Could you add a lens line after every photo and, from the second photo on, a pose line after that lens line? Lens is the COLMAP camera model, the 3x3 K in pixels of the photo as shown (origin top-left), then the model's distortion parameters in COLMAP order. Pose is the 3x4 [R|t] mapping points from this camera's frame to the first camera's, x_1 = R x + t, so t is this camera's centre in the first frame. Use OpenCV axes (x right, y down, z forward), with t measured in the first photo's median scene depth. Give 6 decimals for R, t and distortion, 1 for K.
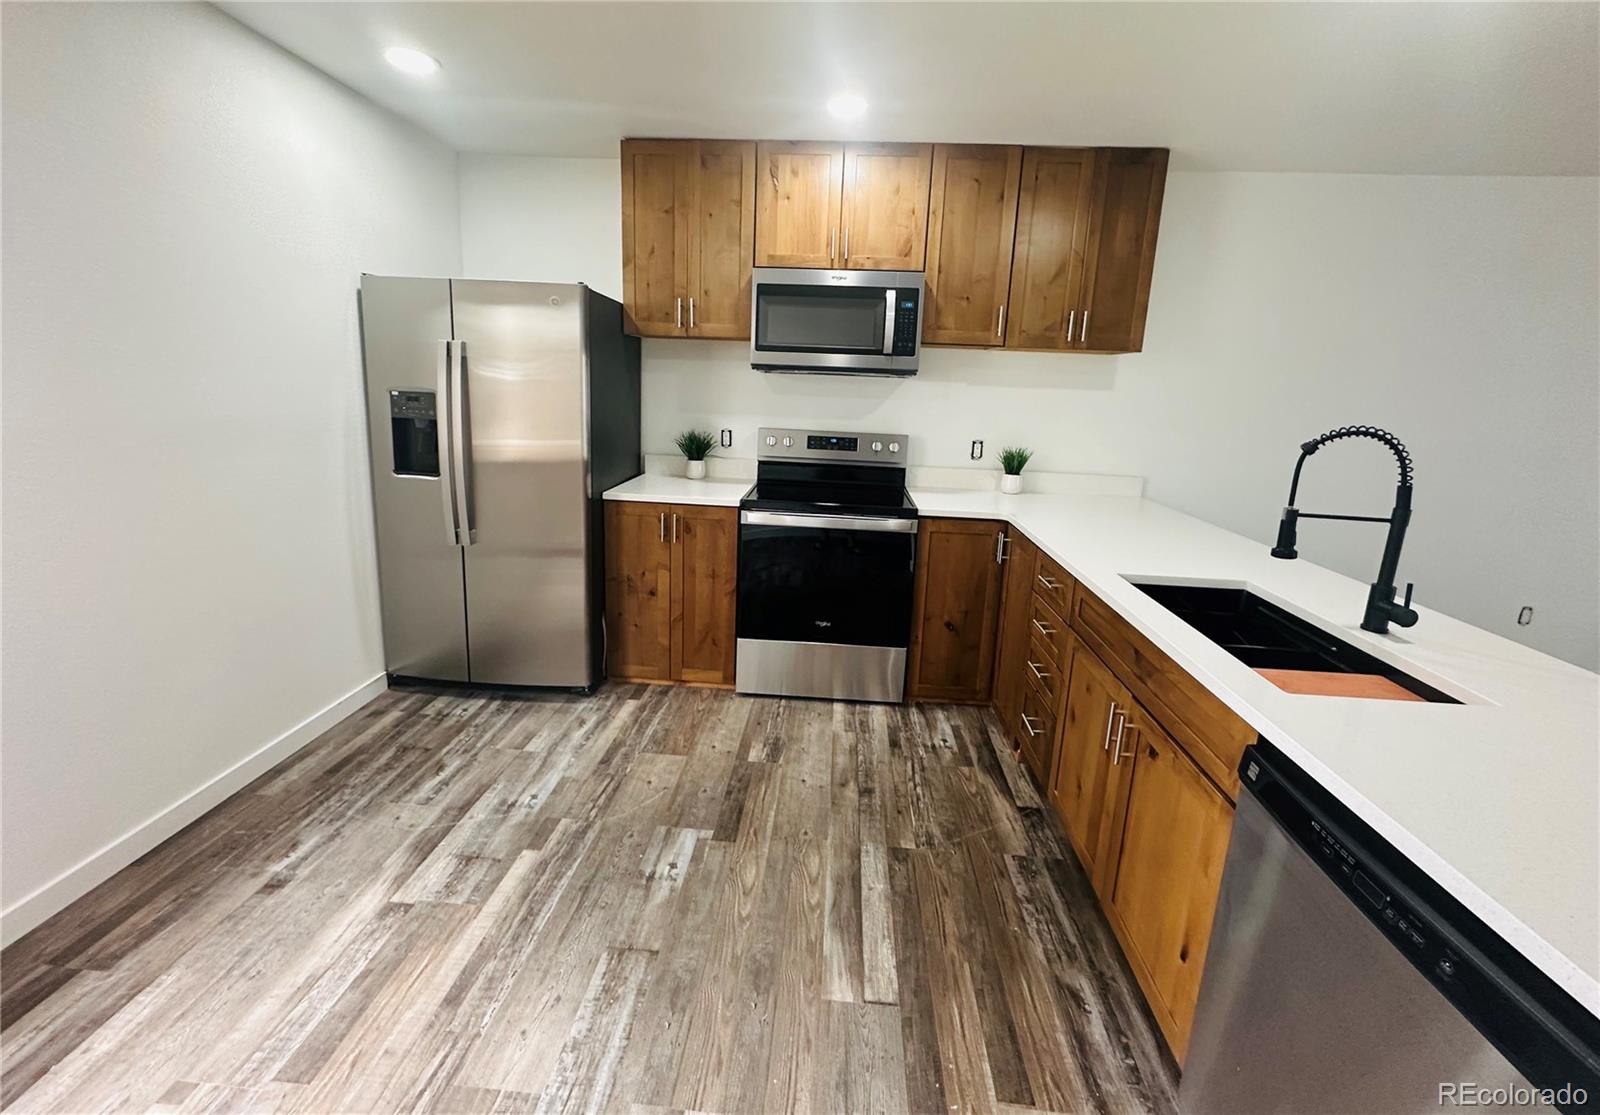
lens RADIAL K [[755.5, 0, 800.0], [0, 755.5, 557.5], [0, 0, 1]] dist [-0.000436, 0.000015]
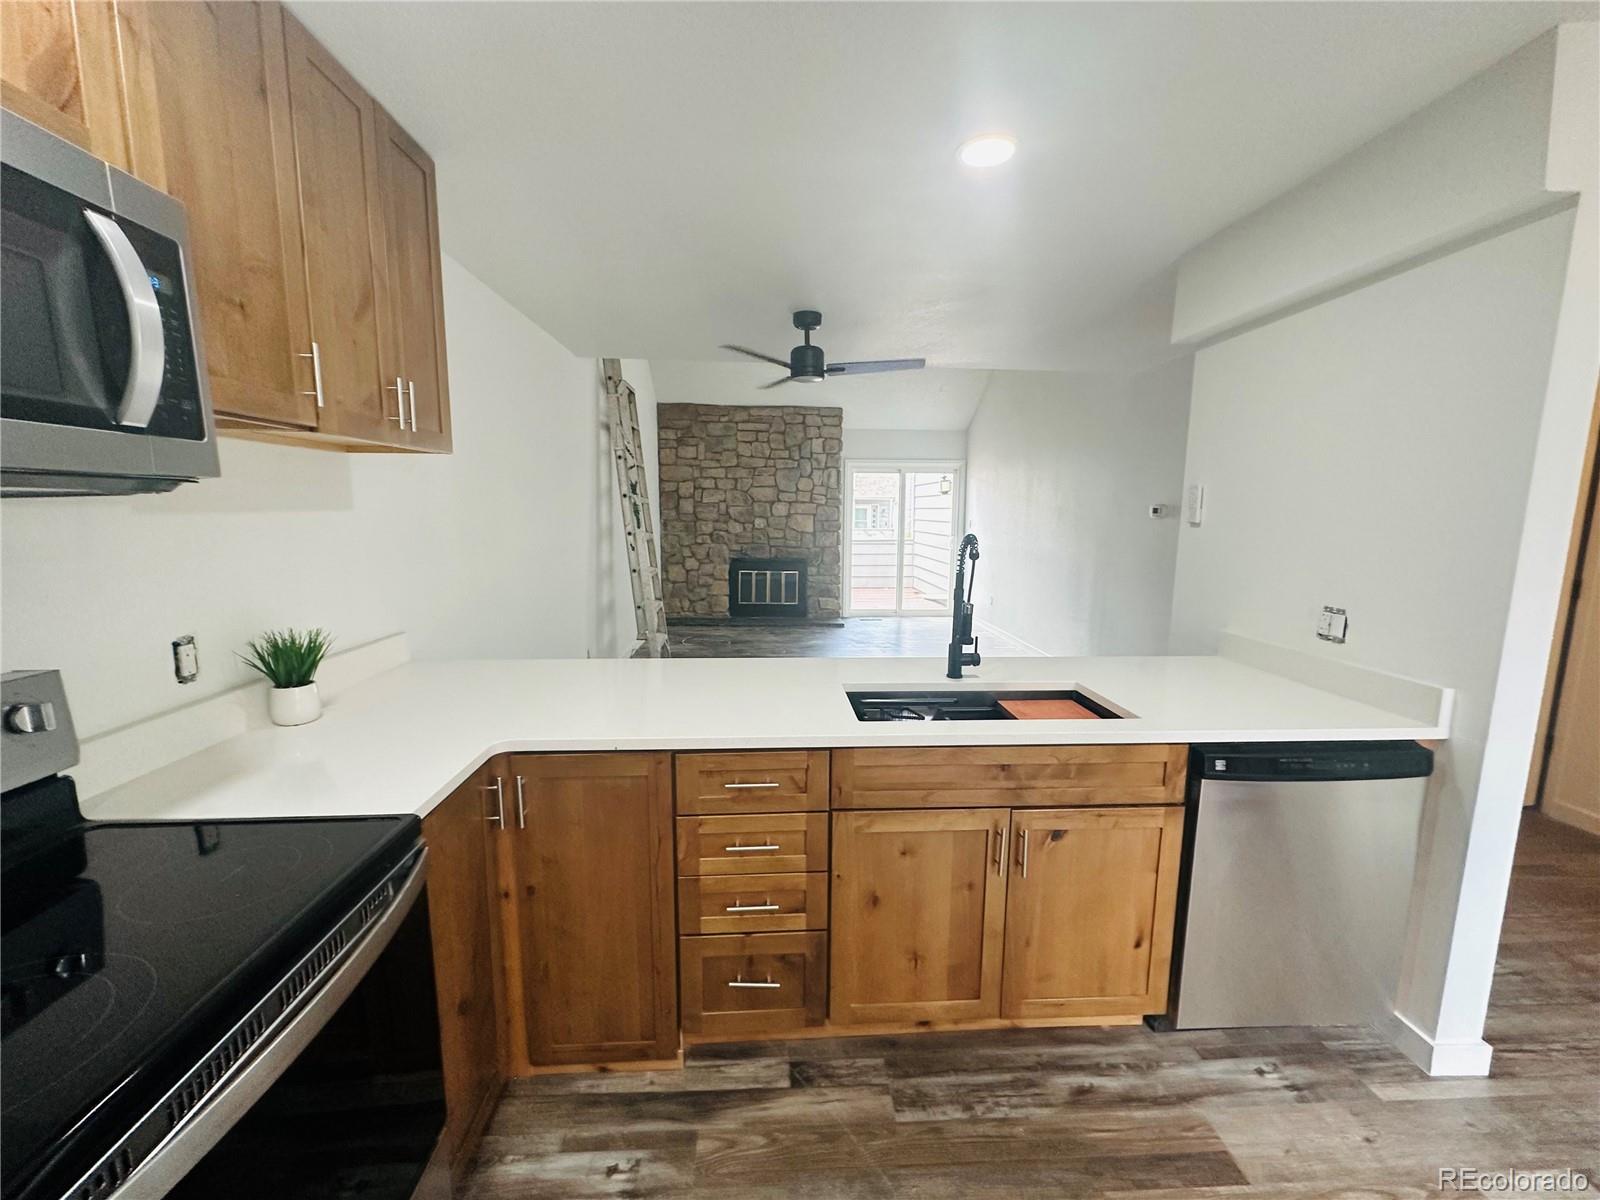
lens RADIAL K [[657.2, 0, 800.0], [0, 657.2, 600.0], [0, 0, 1]] dist [-0.001579, -0.000048]
pose [[-0.160934, -0.173240, 0.971642, -0.232967], [0.212073, 0.955409, 0.205471, -0.232664], [-0.963912, 0.239126, -0.117018, 0.918622]]
